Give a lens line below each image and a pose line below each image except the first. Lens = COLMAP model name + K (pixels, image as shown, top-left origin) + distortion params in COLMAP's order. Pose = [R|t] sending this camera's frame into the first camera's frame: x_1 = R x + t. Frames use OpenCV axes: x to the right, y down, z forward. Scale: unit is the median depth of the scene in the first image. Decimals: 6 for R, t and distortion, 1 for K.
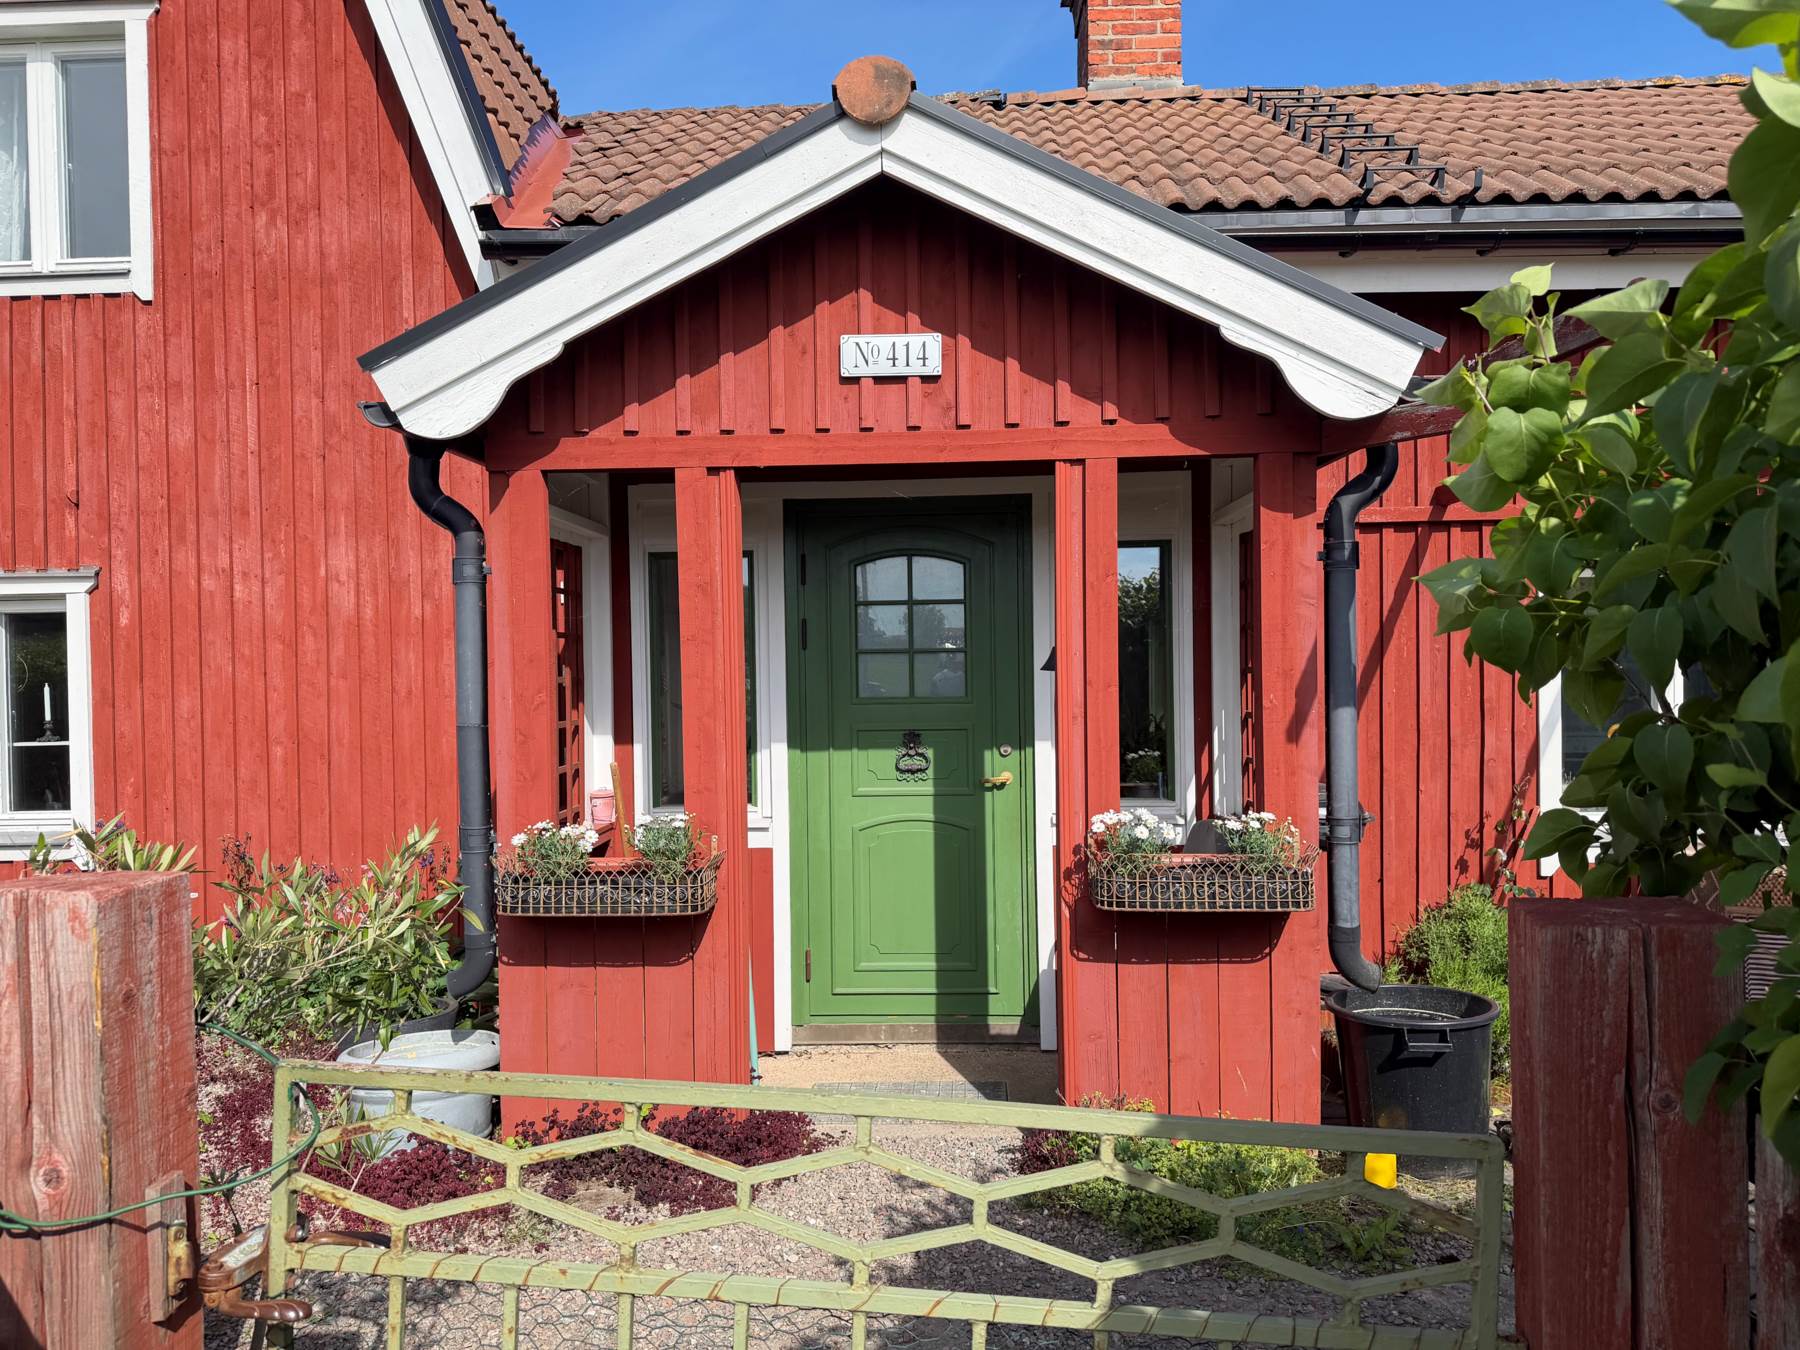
lens RADIAL K [[981.6, 0, 900.0], [0, 981.6, 675.0], [0, 0, 1]] dist [0.001288, -0.020248]
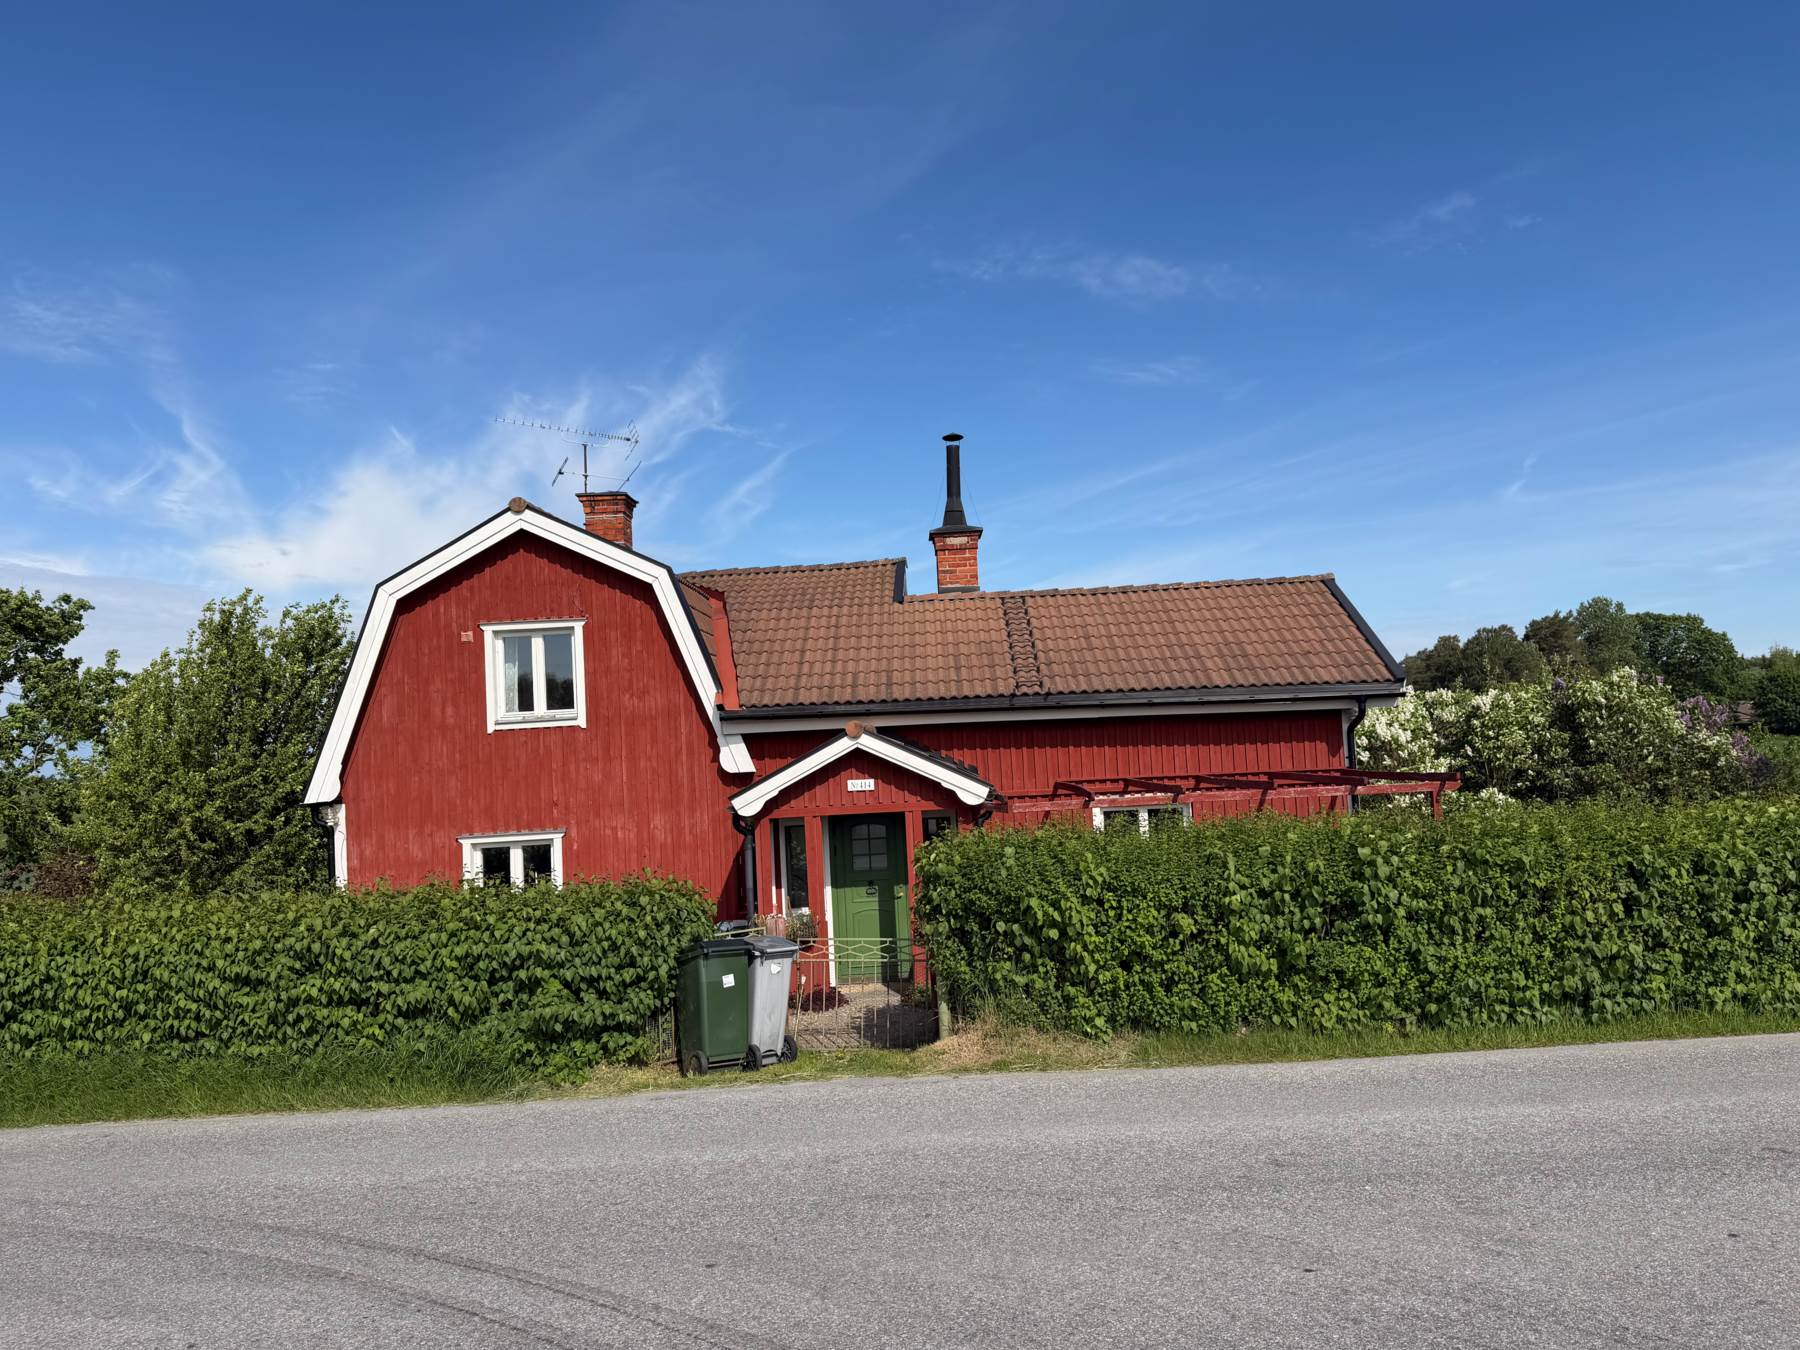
lens RADIAL K [[981.6, 0, 900.0], [0, 981.6, 675.0], [0, 0, 1]] dist [0.001288, -0.020248]
pose [[0.998794, -0.036580, 0.032745, 0.025809], [0.039520, 0.994770, -0.094183, -0.293925], [-0.029128, 0.095363, 0.995016, -2.159482]]
